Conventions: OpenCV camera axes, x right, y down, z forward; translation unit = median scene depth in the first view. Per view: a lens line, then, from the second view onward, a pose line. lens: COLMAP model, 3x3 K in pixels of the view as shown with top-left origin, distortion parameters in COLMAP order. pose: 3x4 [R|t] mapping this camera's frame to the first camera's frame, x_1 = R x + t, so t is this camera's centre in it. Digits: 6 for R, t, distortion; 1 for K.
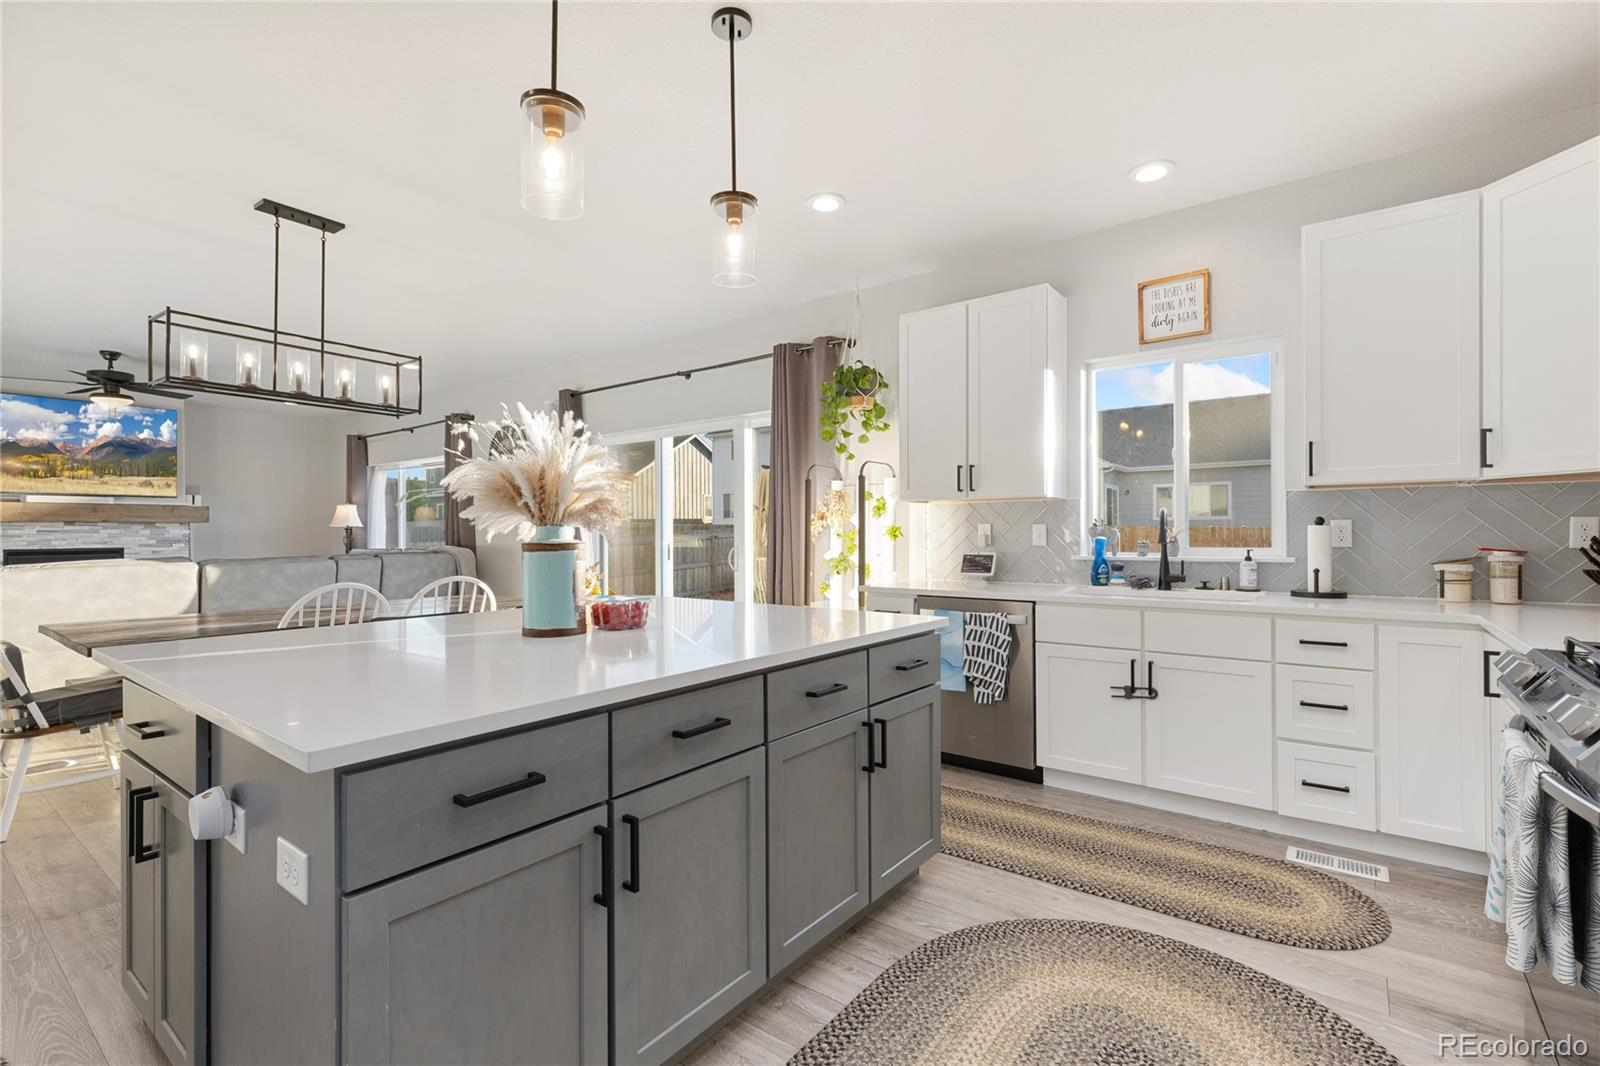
lens RADIAL K [[729.6, 0, 799.7], [0, 729.6, 524.3], [0, 0, 1]] dist [0.003247, -0.003887]
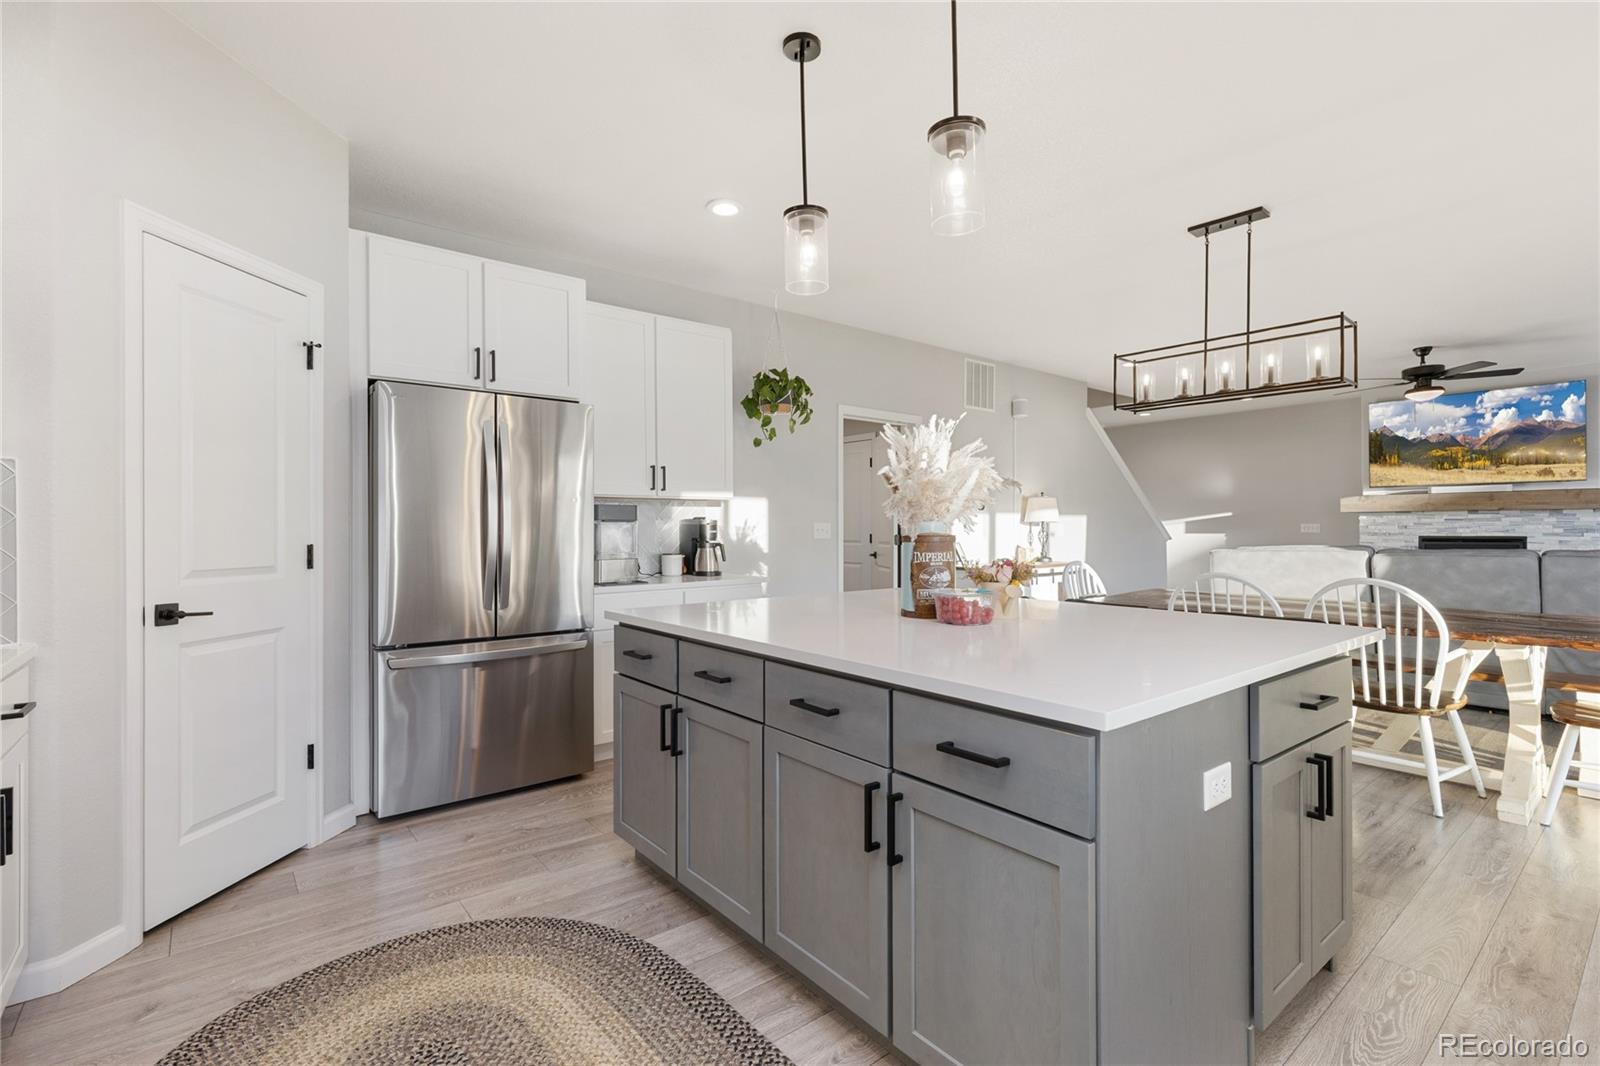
lens RADIAL K [[729.6, 0, 800.8], [0, 729.6, 527.6], [0, 0, 1]] dist [0.003247, -0.003887]
pose [[-0.227296, 0.011198, -0.973761, 0.239930], [0.011729, 0.999893, 0.008761, 0.000695], [0.973755, -0.009430, -0.227403, 0.317786]]
